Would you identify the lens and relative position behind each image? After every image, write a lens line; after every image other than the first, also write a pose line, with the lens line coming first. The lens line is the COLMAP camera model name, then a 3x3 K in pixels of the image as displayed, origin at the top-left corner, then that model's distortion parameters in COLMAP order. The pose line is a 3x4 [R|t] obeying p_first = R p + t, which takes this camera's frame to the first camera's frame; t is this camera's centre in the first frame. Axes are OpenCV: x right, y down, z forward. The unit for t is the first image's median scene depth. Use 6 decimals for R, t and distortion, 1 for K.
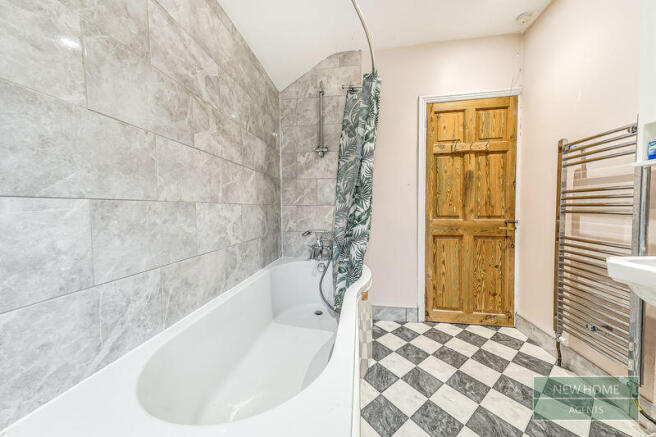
lens RADIAL K [[223.5, 0, 329.6], [0, 223.5, 207.9], [0, 0, 1]] dist [0.001095, 0.000046]
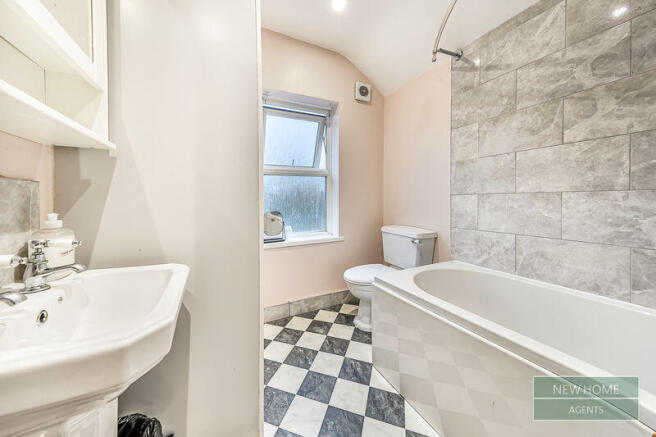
lens RADIAL K [[223.5, 0, 329.6], [0, 223.5, 207.9], [0, 0, 1]] dist [0.001095, 0.000046]
pose [[-0.807245, 0.002369, -0.590212, 1.151234], [-0.014538, 0.999609, 0.023897, 0.051855], [0.590038, 0.027871, -0.806895, 1.376235]]
